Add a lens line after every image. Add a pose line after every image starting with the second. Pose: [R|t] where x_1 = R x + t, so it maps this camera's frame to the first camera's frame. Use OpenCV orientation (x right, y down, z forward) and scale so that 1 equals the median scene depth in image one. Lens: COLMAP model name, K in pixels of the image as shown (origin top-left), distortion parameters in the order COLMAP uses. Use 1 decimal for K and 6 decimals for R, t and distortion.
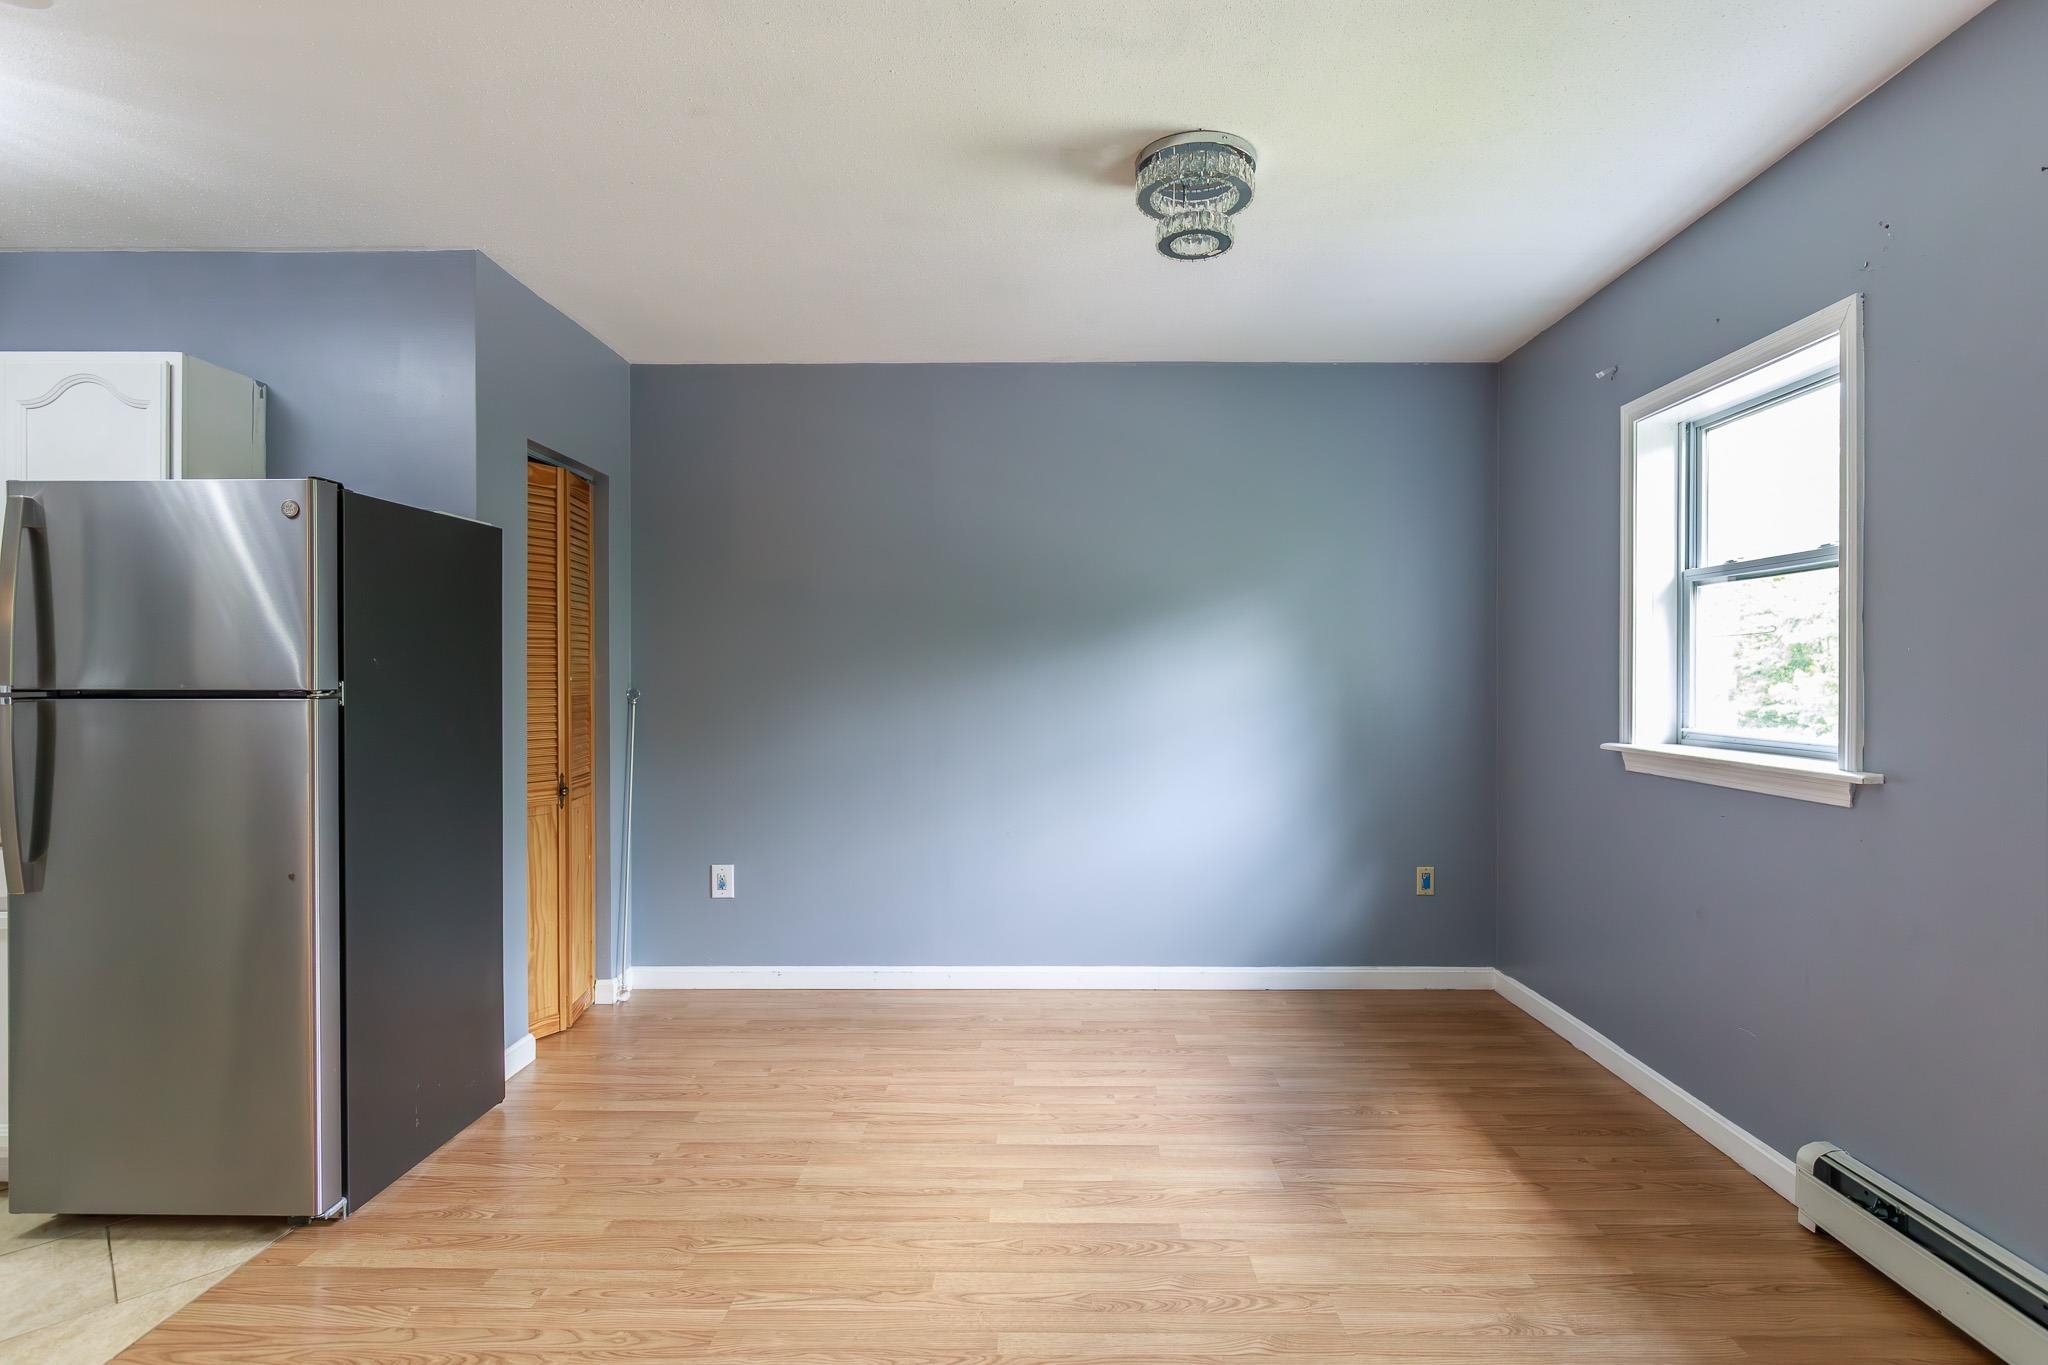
lens RADIAL K [[1023.0, 0, 1048.8], [0, 1023.0, 678.9], [0, 0, 1]] dist [-0.005595, 0.000622]
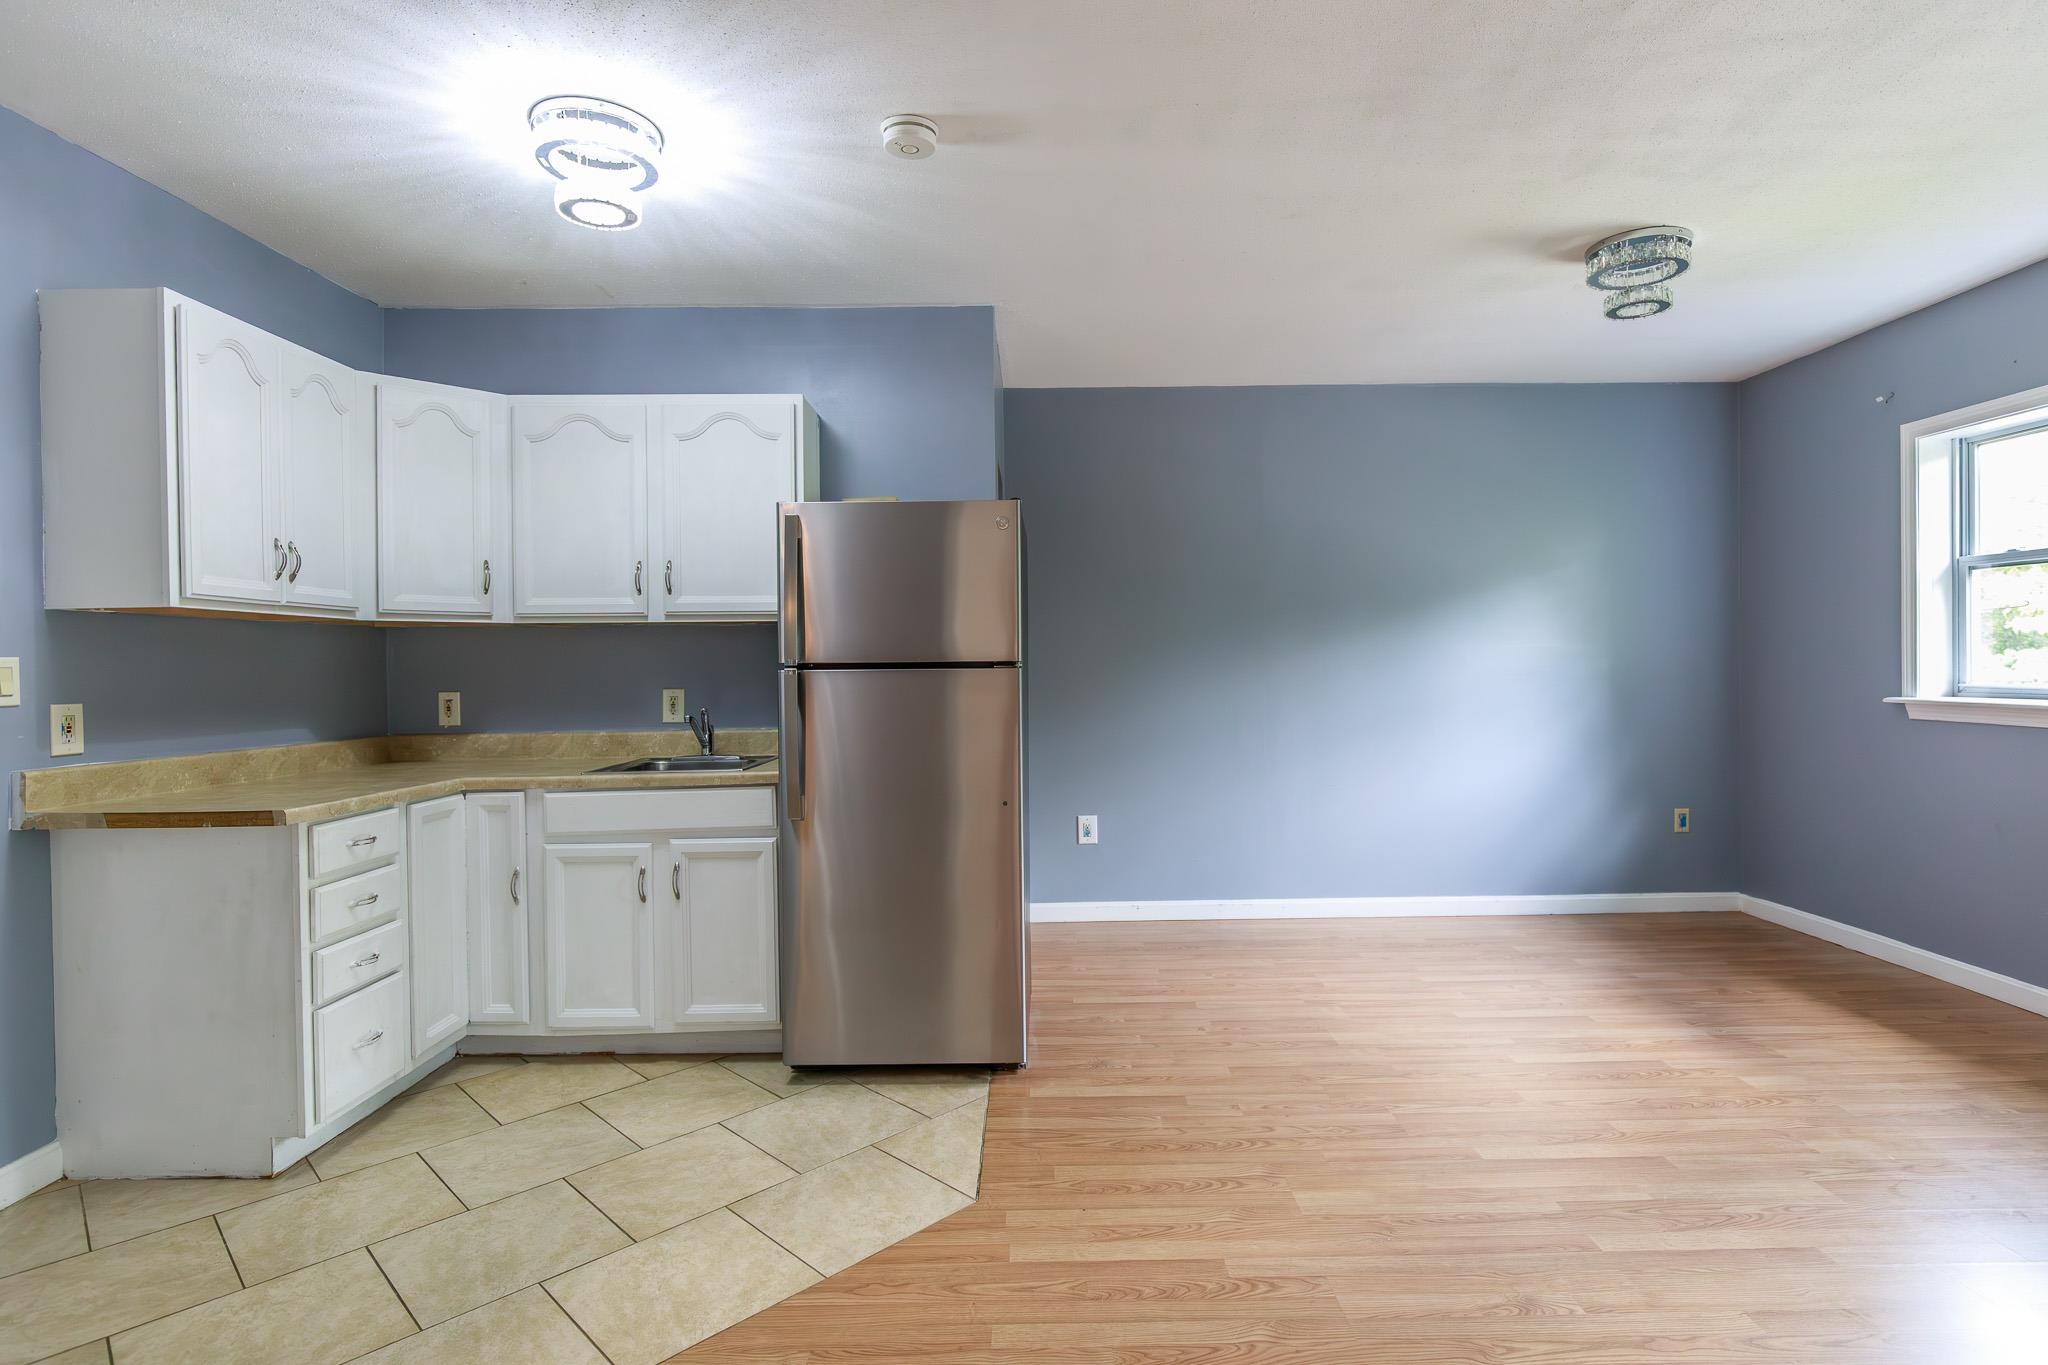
lens RADIAL K [[1023.0, 0, 1047.4], [0, 1023.0, 655.9], [0, 0, 1]] dist [-0.005595, 0.000622]
pose [[0.999798, -0.011659, 0.016351, -0.523879], [0.011833, 0.999874, -0.010578, 0.015500], [-0.016226, 0.010769, 0.999810, -0.232849]]
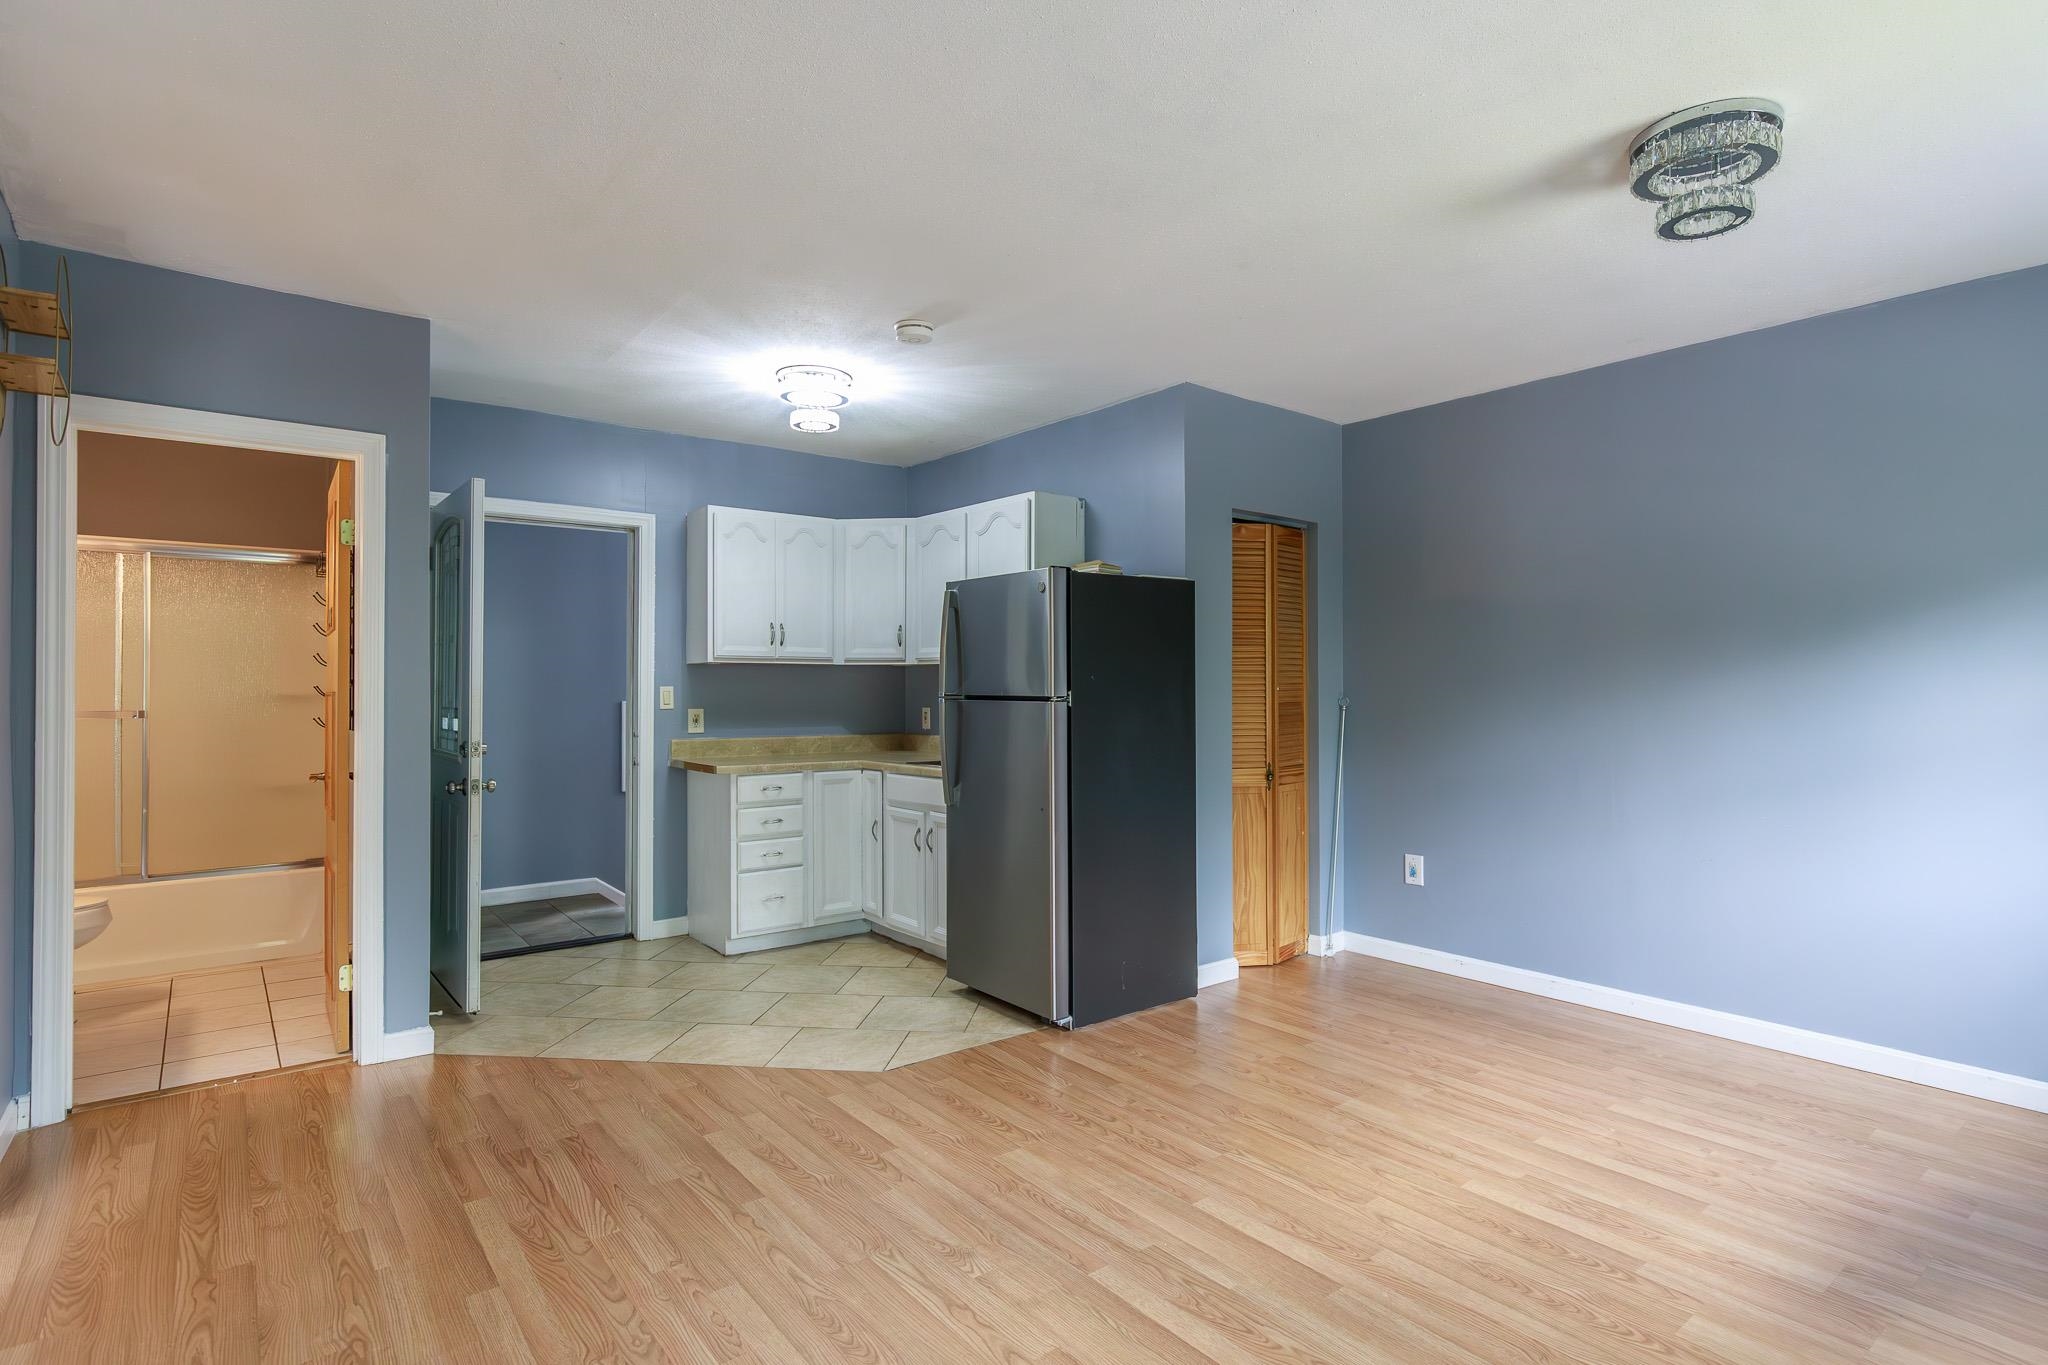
lens RADIAL K [[1023.0, 0, 1040.8], [0, 1023.0, 665.4], [0, 0, 1]] dist [-0.005595, 0.000622]
pose [[0.633758, -0.013842, -0.773408, 0.398848], [-0.001723, 0.999812, -0.019305, -0.004708], [0.773530, 0.013568, 0.633615, -0.039512]]
